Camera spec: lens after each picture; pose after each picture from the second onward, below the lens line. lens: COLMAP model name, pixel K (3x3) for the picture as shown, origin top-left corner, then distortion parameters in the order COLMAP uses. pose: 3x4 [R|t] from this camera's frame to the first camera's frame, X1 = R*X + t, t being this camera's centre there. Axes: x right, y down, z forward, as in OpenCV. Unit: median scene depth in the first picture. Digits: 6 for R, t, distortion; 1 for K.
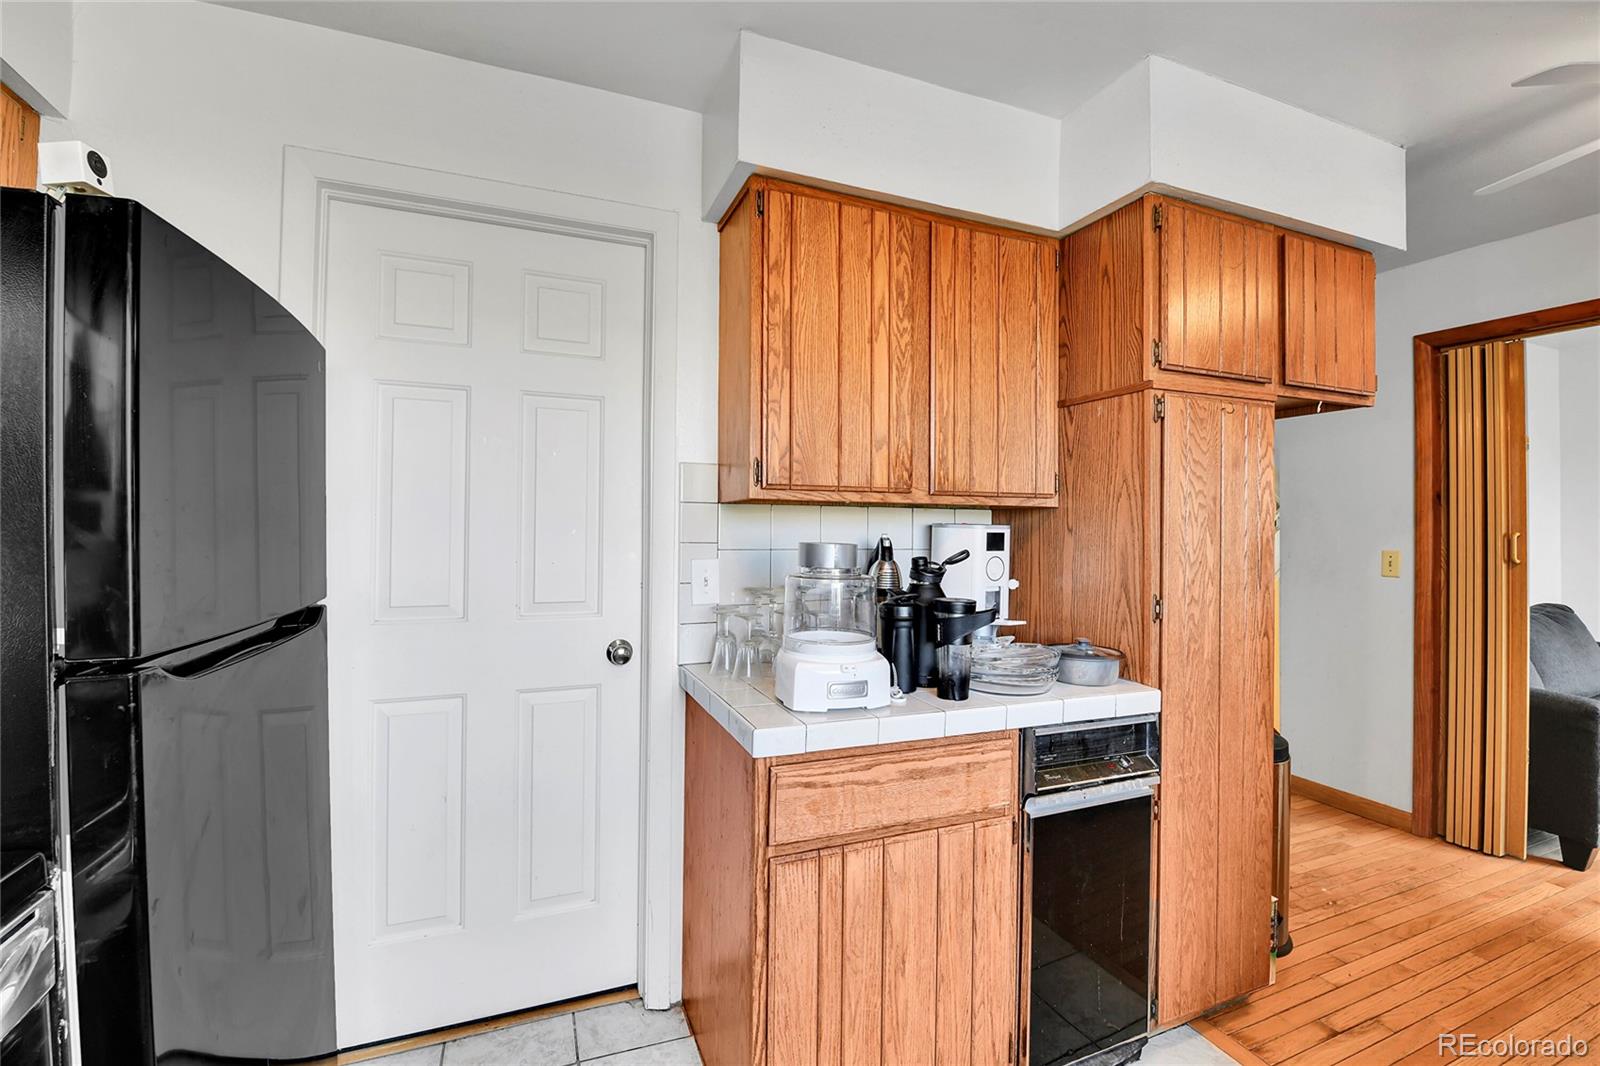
lens RADIAL K [[694.4, 0, 799.7], [0, 694.4, 524.2], [0, 0, 1]] dist [-0.000409, -0.008436]
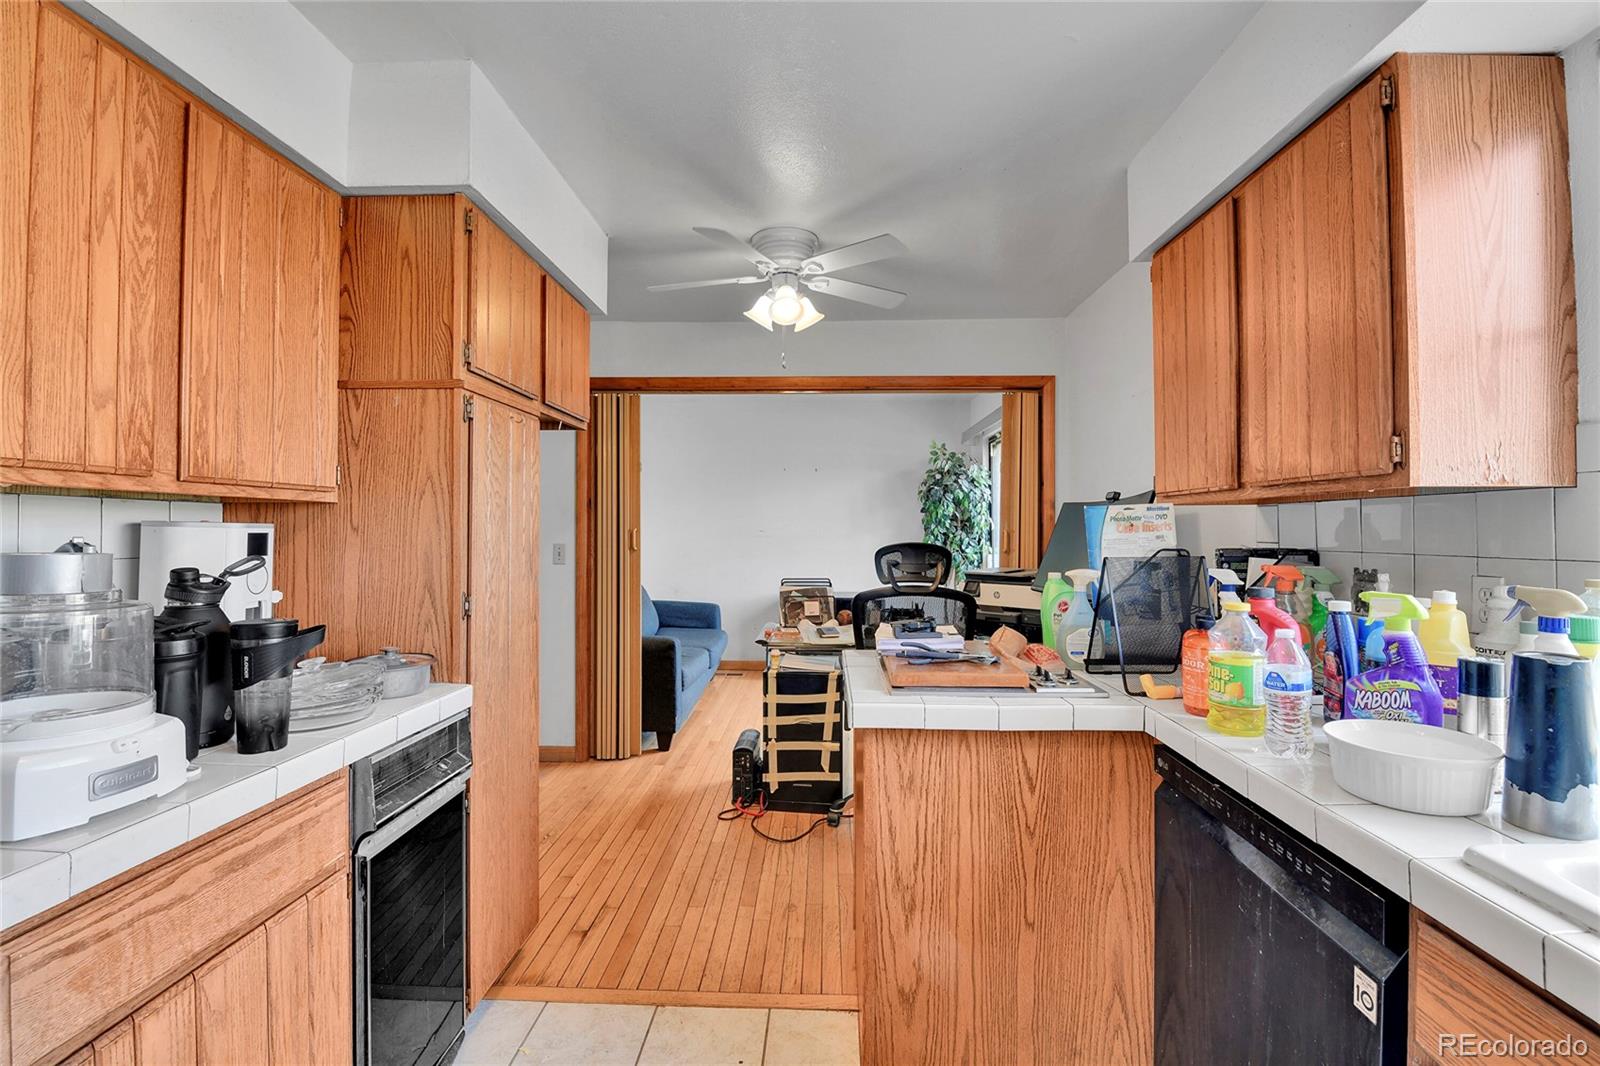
lens RADIAL K [[694.4, 0, 799.7], [0, 694.4, 524.2], [0, 0, 1]] dist [-0.000409, -0.008436]
pose [[0.417595, -0.000274, 0.908633, -0.200443], [-0.003991, 0.999990, 0.002136, -0.001928], [-0.908625, -0.004518, 0.417589, 0.128506]]
